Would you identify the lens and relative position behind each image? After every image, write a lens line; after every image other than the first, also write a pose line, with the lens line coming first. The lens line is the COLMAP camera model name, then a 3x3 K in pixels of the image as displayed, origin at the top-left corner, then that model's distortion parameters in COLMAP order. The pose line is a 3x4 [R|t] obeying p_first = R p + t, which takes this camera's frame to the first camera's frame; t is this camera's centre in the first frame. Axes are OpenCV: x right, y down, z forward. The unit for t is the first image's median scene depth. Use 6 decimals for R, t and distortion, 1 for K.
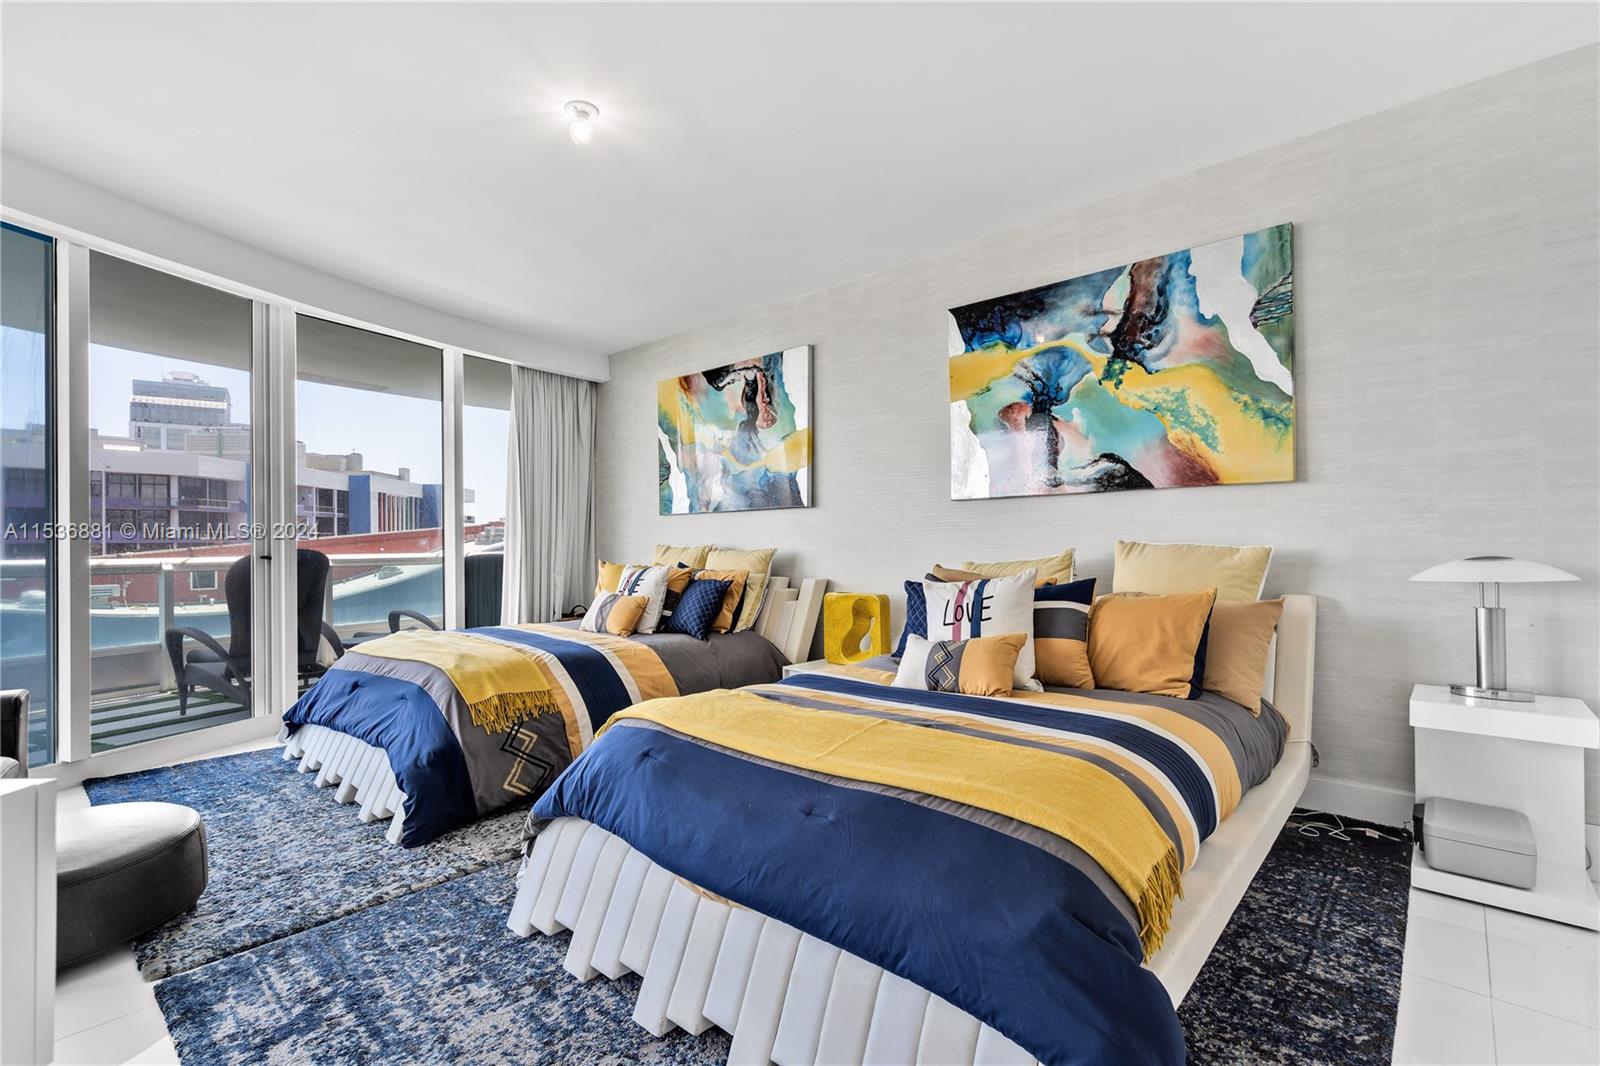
lens RADIAL K [[745.7, 0, 796.0], [0, 745.7, 545.4], [0, 0, 1]] dist [-0.004020, -0.000275]
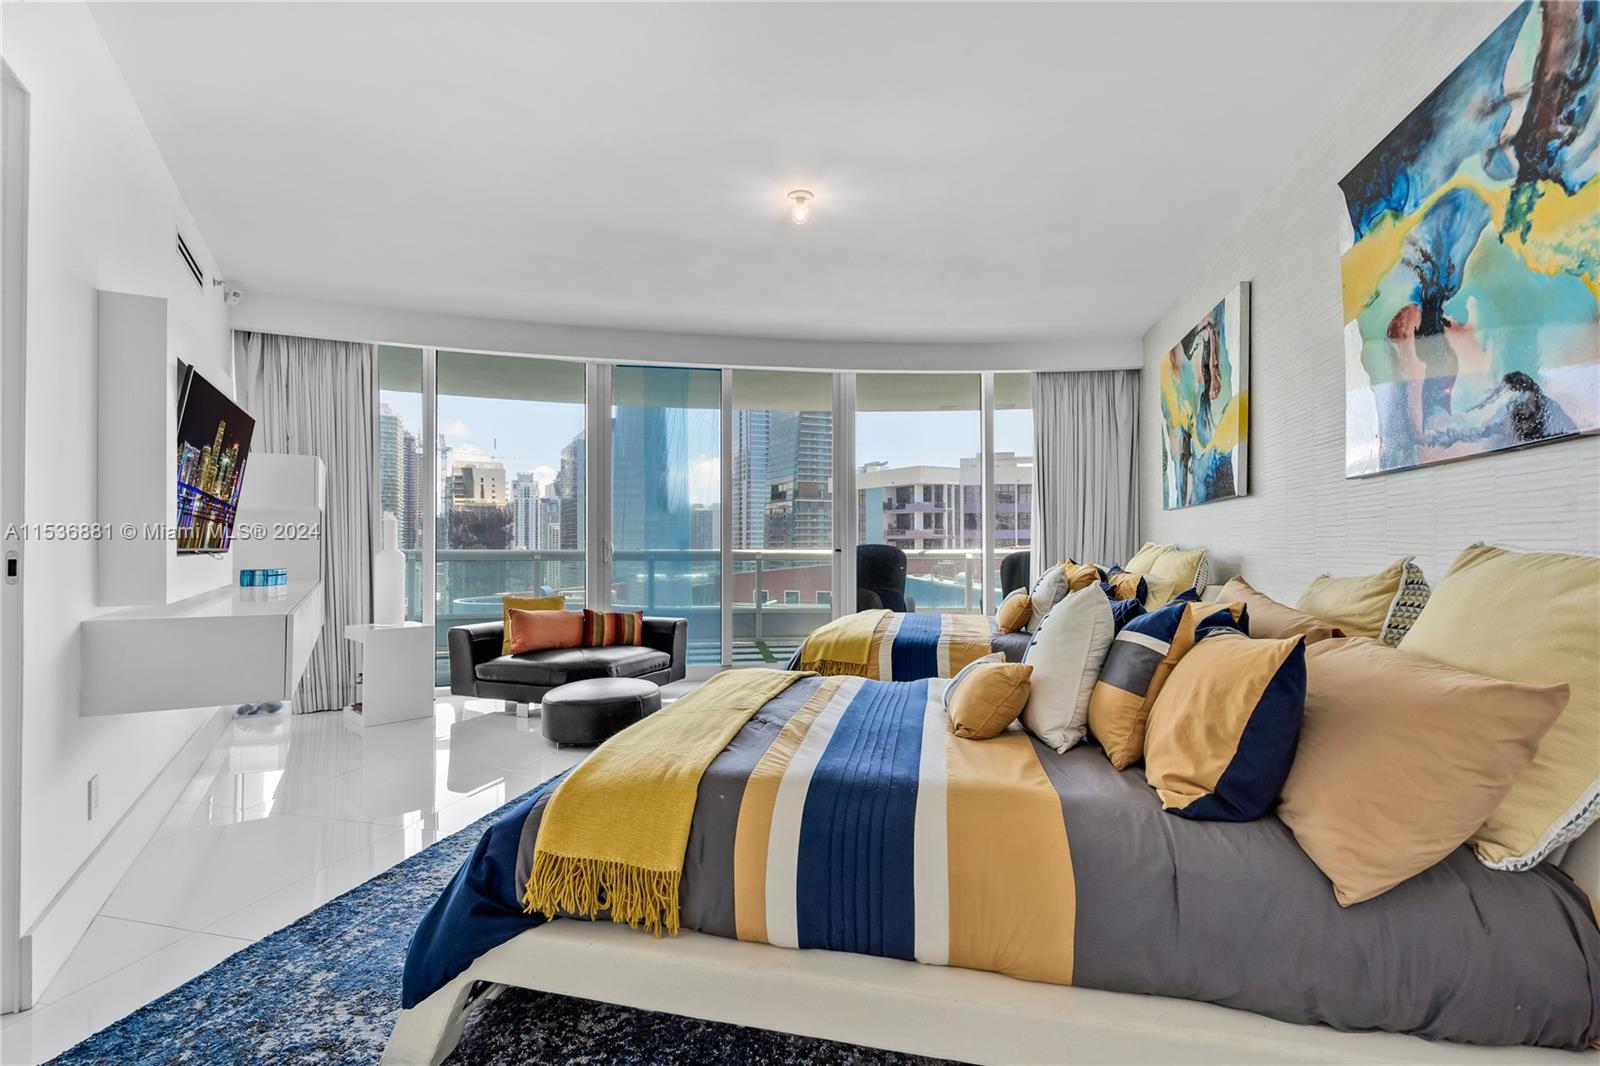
lens RADIAL K [[756.7, 0, 793.9], [0, 756.7, 545.0], [0, 0, 1]] dist [0.001125, 0.000438]
pose [[0.450436, 0.006562, -0.892784, 0.638837], [-0.001042, 0.999976, 0.006824, -0.007925], [0.892808, -0.002143, 0.450432, 0.311968]]
